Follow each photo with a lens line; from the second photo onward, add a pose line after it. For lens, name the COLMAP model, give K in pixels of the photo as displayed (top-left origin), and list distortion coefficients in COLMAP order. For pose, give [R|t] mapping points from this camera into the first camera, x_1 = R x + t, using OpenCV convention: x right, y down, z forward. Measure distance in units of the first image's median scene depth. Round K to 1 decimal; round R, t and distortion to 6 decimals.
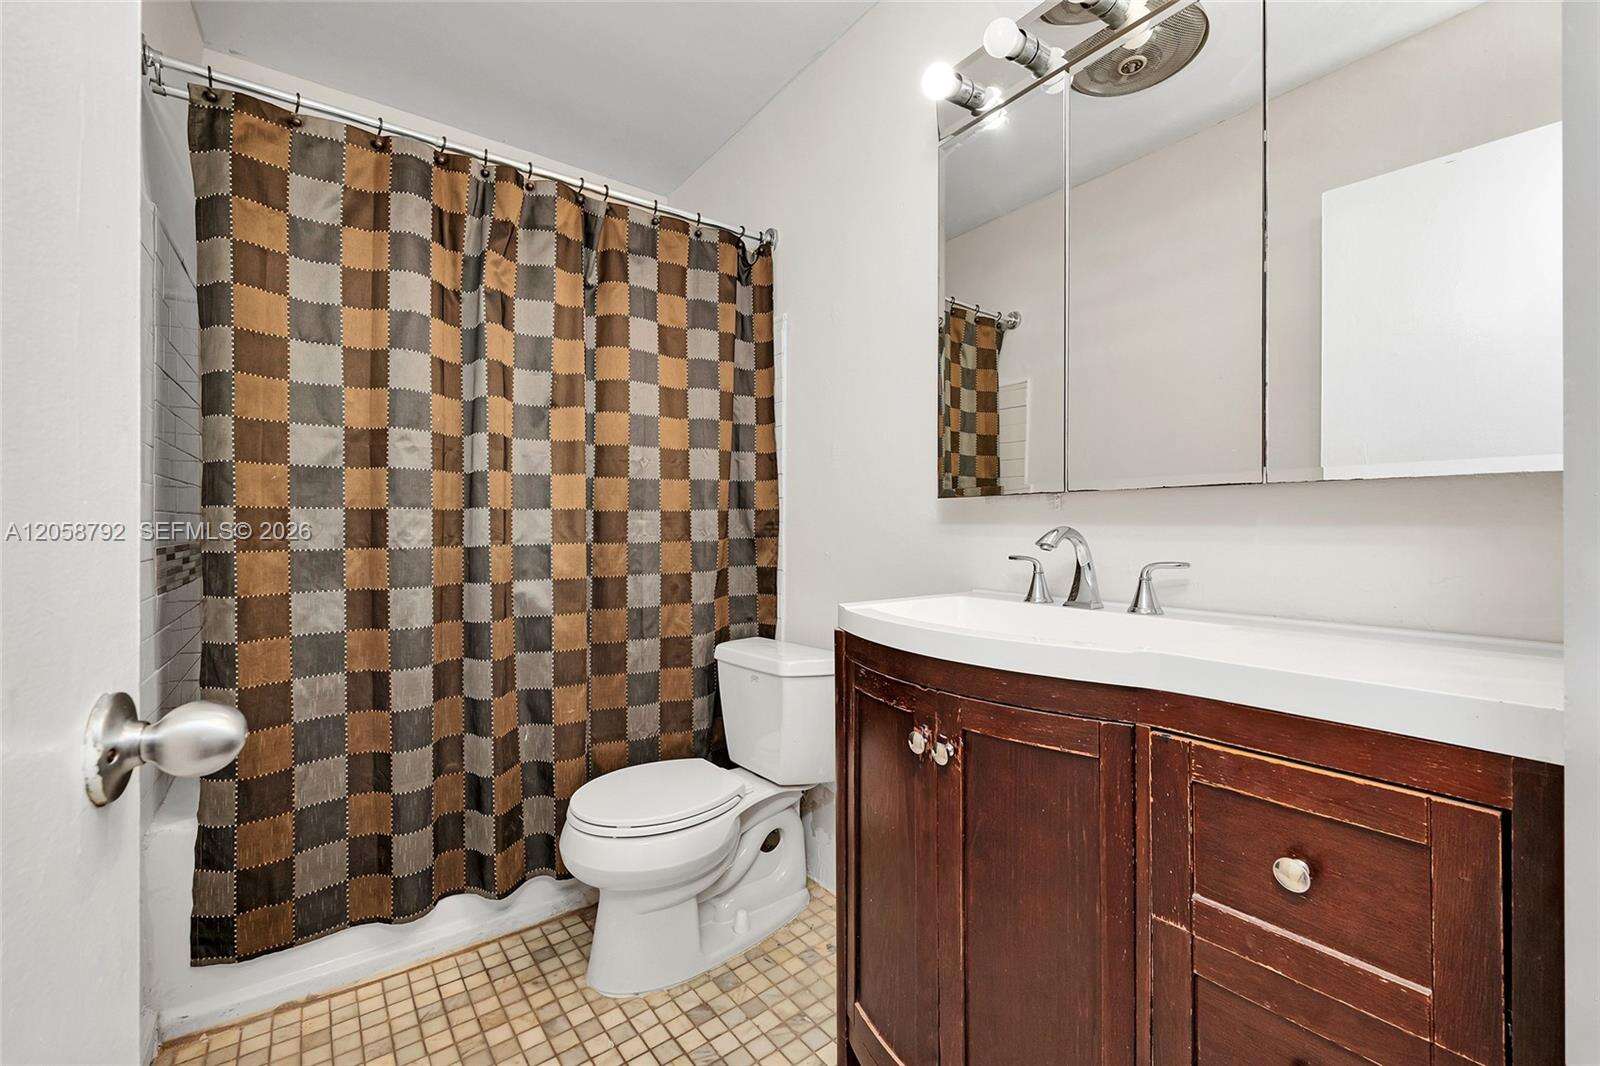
lens RADIAL K [[647.6, 0, 806.2], [0, 647.6, 527.6], [0, 0, 1]] dist [-0.004325, -0.000340]
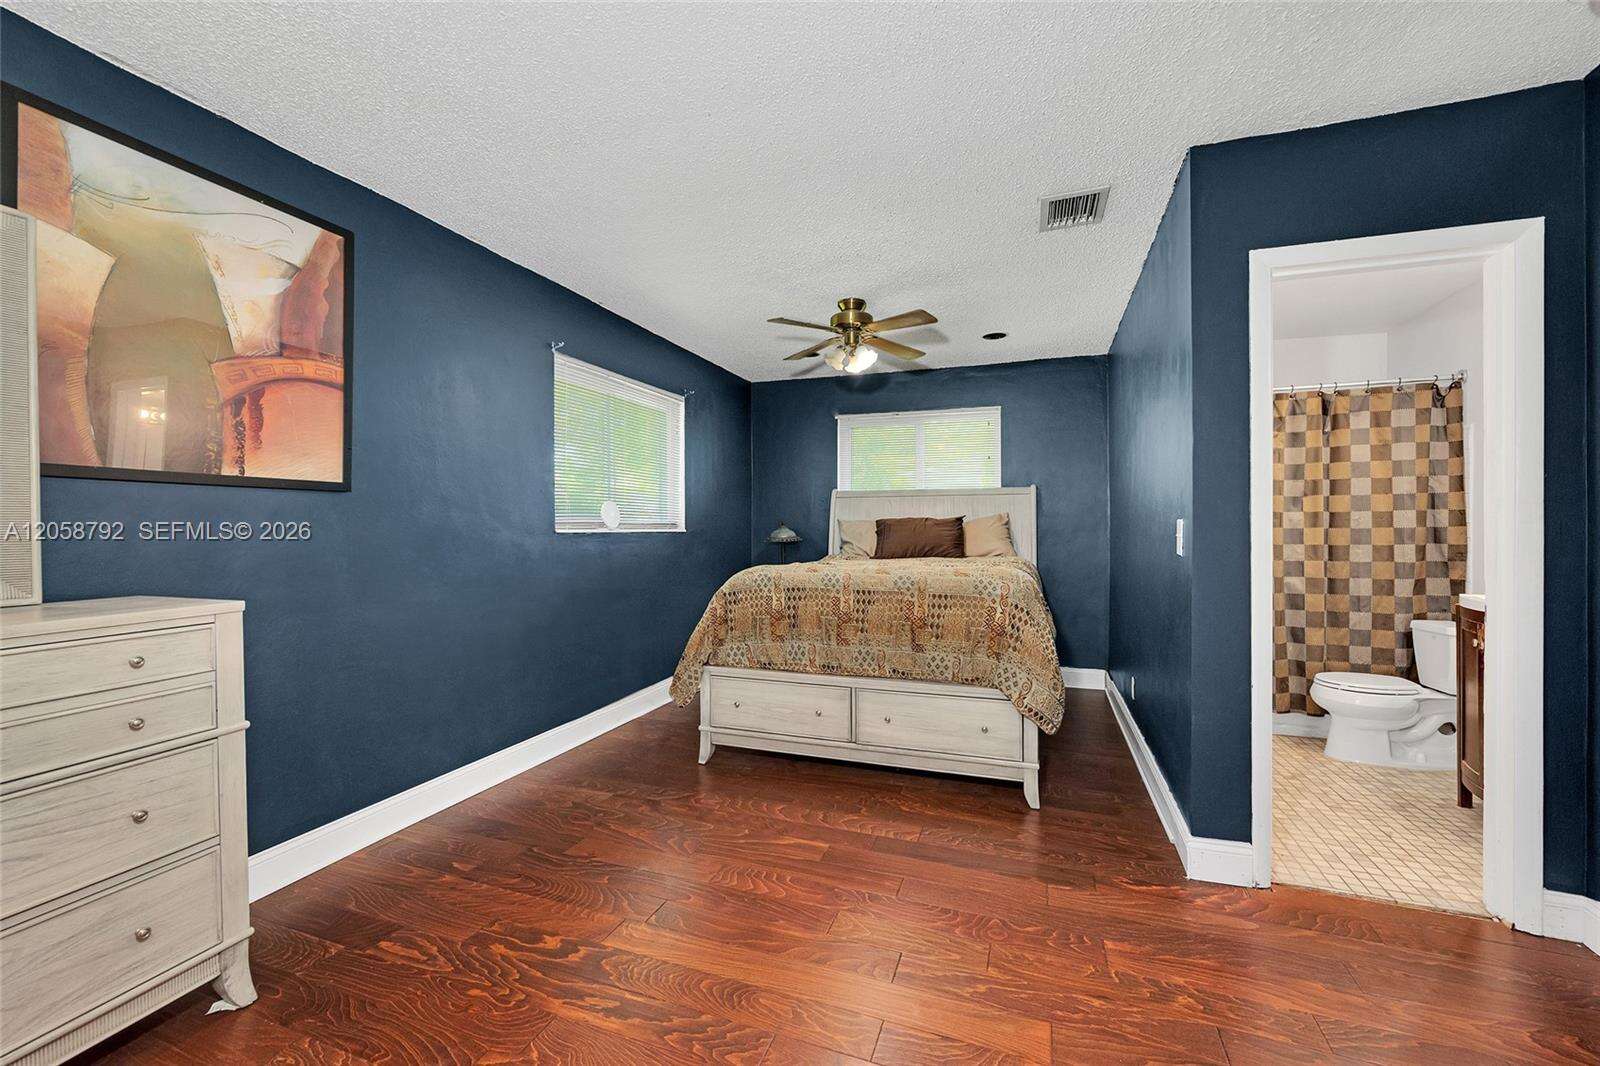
lens RADIAL K [[647.6, 0, 796.7], [0, 647.6, 524.8], [0, 0, 1]] dist [-0.004325, -0.000340]
pose [[0.534931, -0.002631, -0.844891, 0.464723], [-0.003342, 0.999981, -0.005230, -0.069316], [0.844889, 0.005621, 0.534912, -1.414181]]
